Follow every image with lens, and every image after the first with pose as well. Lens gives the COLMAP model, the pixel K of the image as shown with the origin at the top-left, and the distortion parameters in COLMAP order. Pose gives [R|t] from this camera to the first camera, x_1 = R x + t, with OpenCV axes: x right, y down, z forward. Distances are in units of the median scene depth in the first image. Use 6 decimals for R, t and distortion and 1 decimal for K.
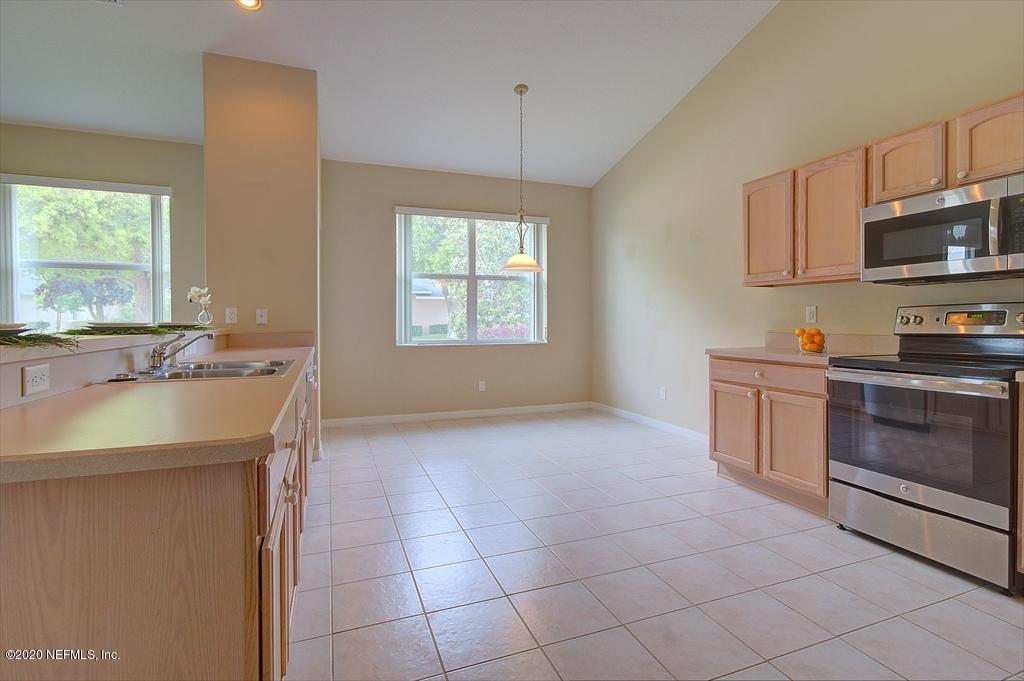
lens RADIAL K [[493.7, 0, 543.1], [0, 493.7, 325.1], [0, 0, 1]] dist [-0.012942, 0.001033]
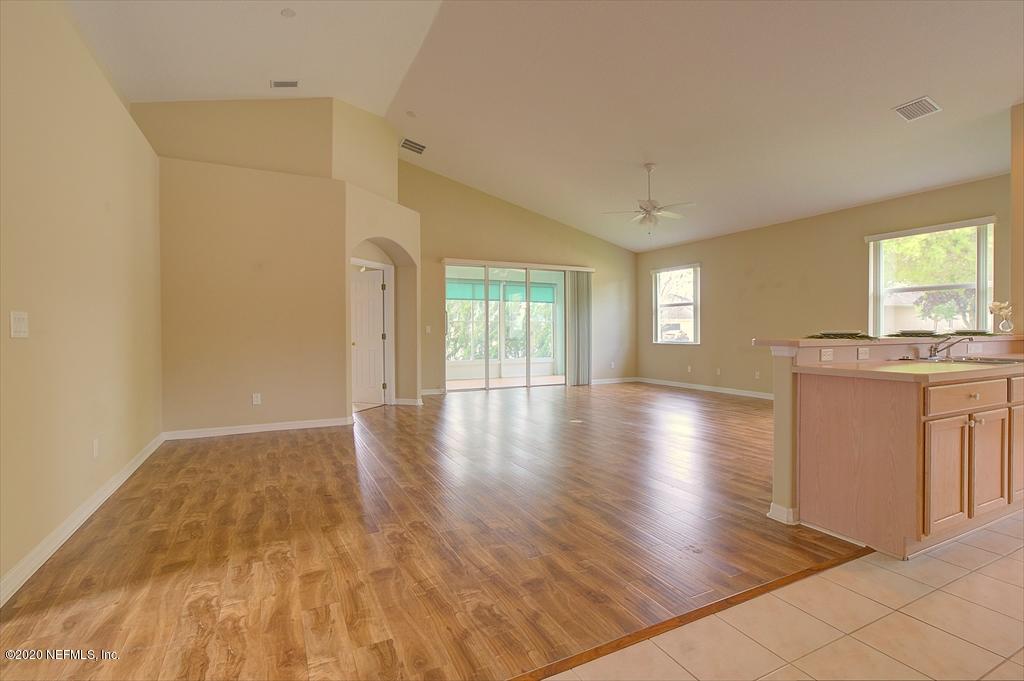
lens RADIAL K [[493.7, 0, 519.4], [0, 493.7, 337.3], [0, 0, 1]] dist [-0.012942, 0.001033]
pose [[0.080453, 0.017933, -0.996597, 0.317163], [-0.008616, 0.999813, 0.017295, 0.001015], [0.996721, 0.007195, 0.080593, -0.228074]]
